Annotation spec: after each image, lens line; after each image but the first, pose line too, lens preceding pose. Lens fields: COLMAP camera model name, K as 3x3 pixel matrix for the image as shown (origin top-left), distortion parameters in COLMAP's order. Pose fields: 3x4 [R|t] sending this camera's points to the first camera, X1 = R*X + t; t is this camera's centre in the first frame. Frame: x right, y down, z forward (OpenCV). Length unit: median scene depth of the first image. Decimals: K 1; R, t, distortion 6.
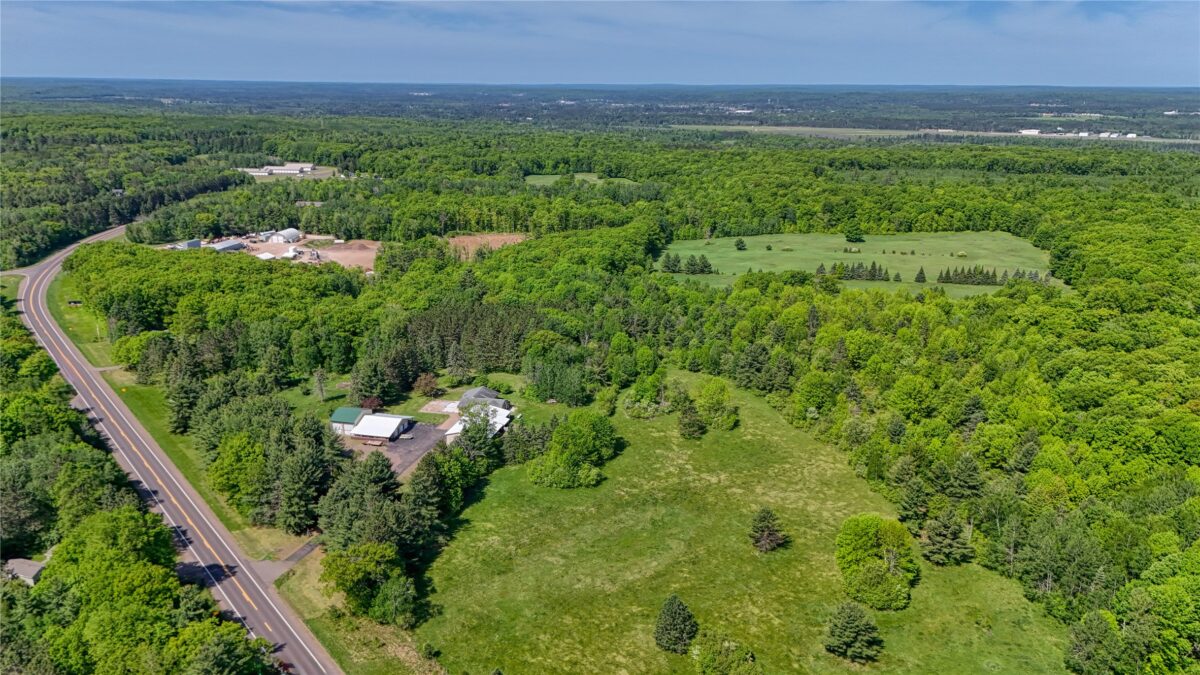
lens RADIAL K [[879.3, 0, 600.0], [0, 879.3, 337.5], [0, 0, 1]] dist [0.153860, -0.254042]
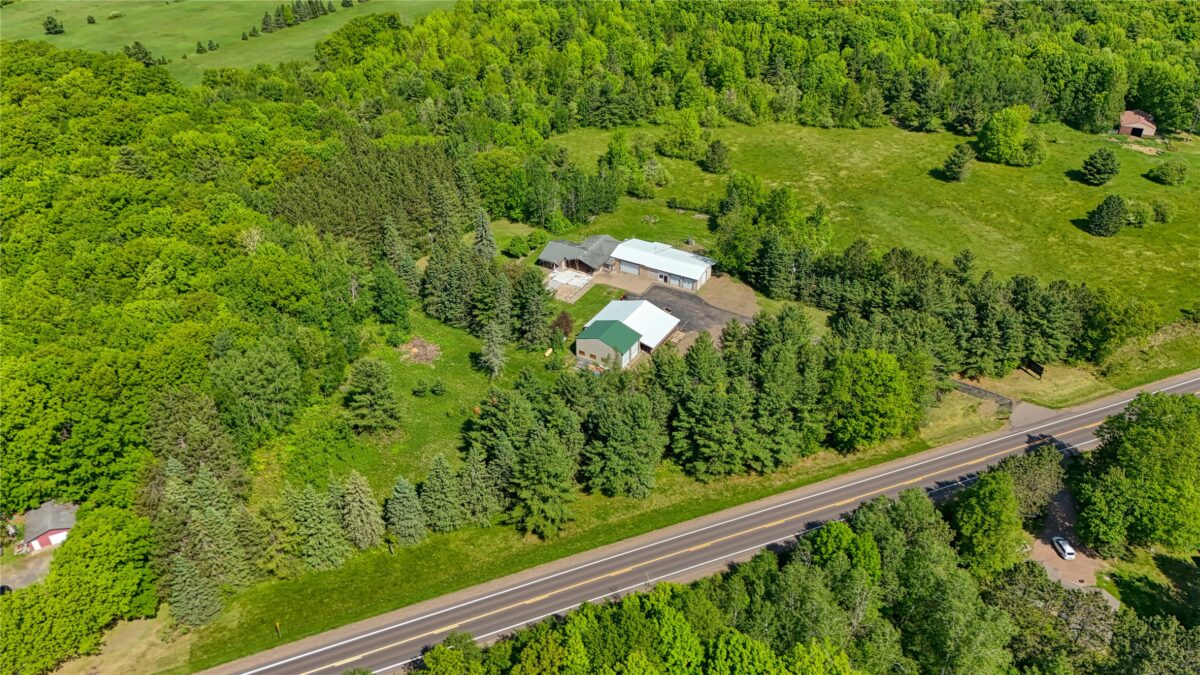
lens RADIAL K [[886.3, 0, 602.9], [0, 886.3, 338.4], [0, 0, 1]] dist [0.063929, -0.059844]
pose [[0.280806, -0.533394, 0.797897, -0.764588], [0.273185, 0.841378, 0.466319, -0.211333], [-0.920064, 0.087028, 0.381979, 0.705601]]
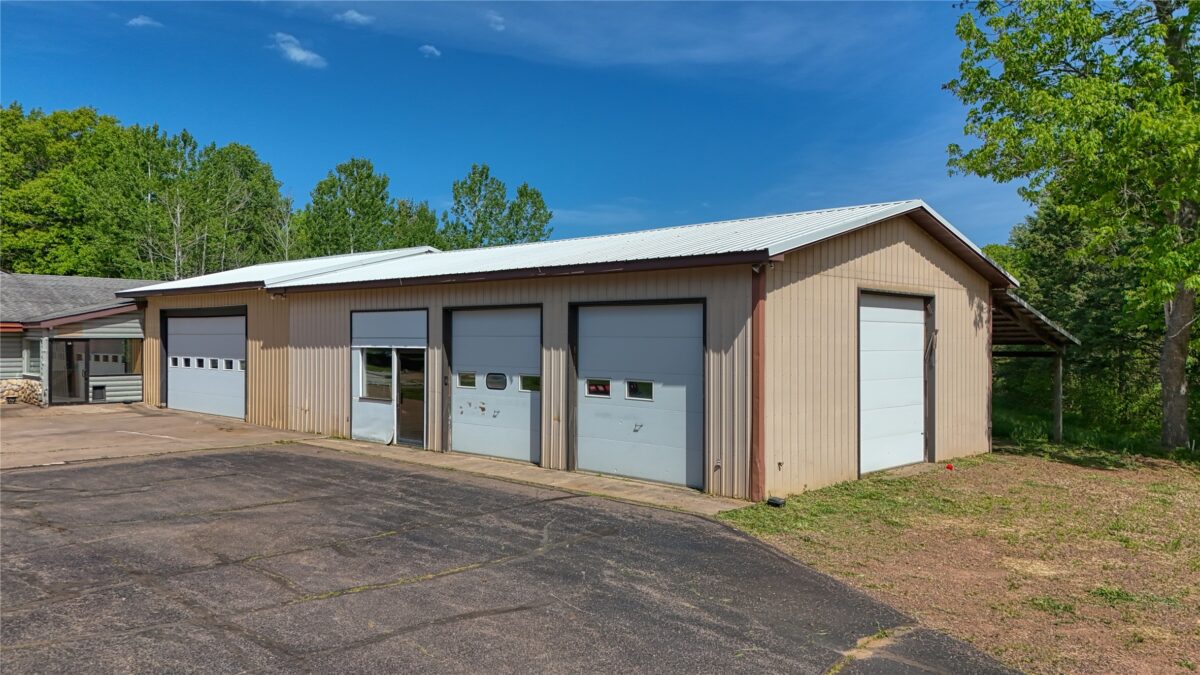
lens RADIAL K [[880.6, 0, 602.5], [0, 880.6, 341.7], [0, 0, 1]] dist [0.079078, -0.081495]
pose [[0.501401, -0.005420, 0.865198, -0.194943], [0.237032, 0.962583, -0.131335, 0.105159], [-0.832113, 0.270932, 0.483925, 0.889022]]
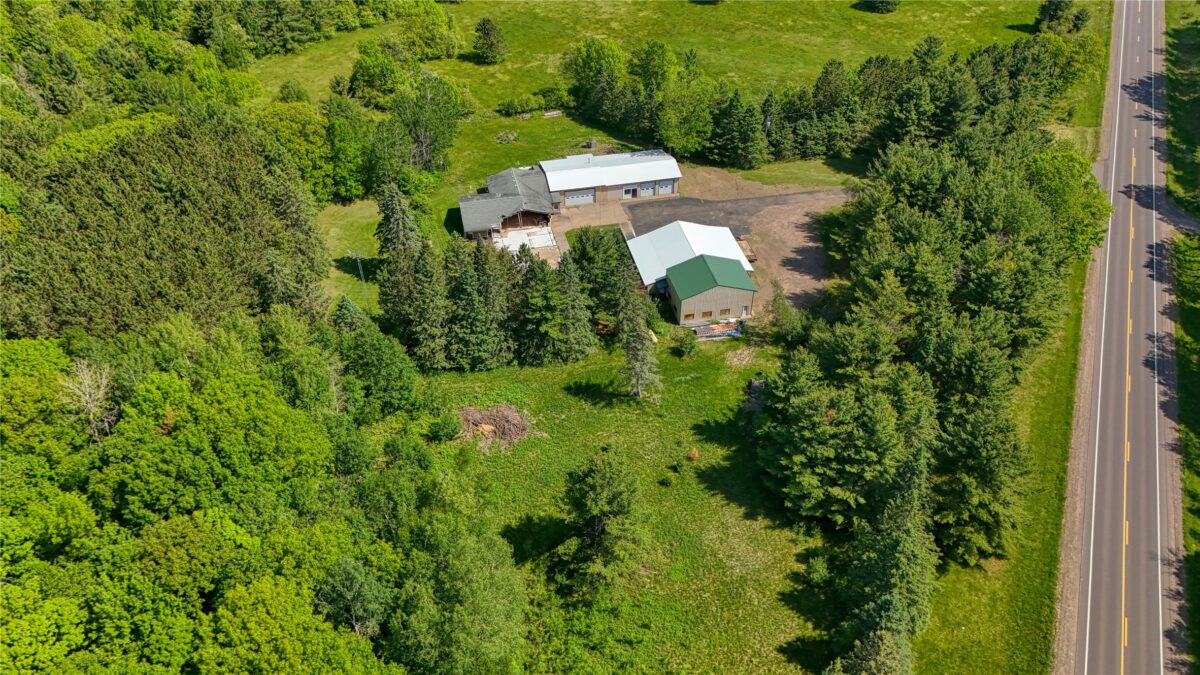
lens RADIAL K [[886.3, 0, 602.9], [0, 886.3, 338.4], [0, 0, 1]] dist [0.063929, -0.059844]
pose [[-0.434863, -0.566814, 0.699726, -0.566638], [0.257781, 0.666168, 0.699835, -0.223629], [-0.862811, 0.484708, -0.143578, 1.065585]]
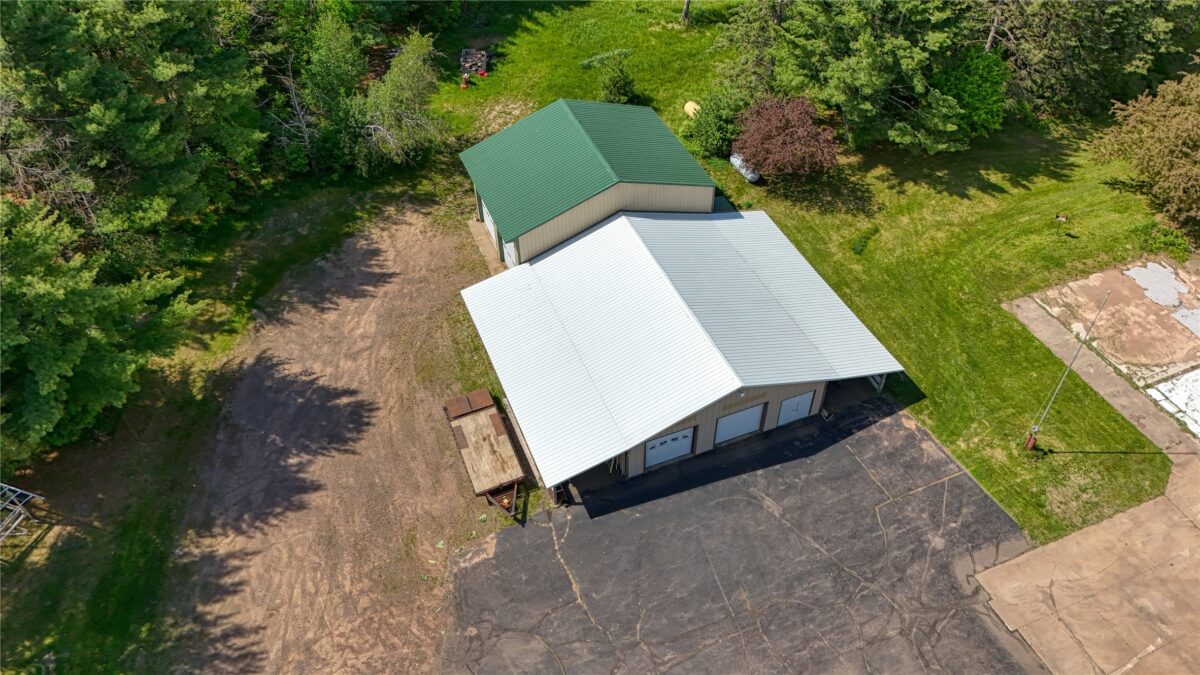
lens RADIAL K [[886.3, 0, 602.9], [0, 886.3, 338.4], [0, 0, 1]] dist [0.063929, -0.059844]
pose [[0.592089, 0.568260, -0.571412, -0.151733], [-0.214286, 0.794552, 0.568128, 0.013588], [0.776861, -0.213937, 0.592215, 0.841722]]
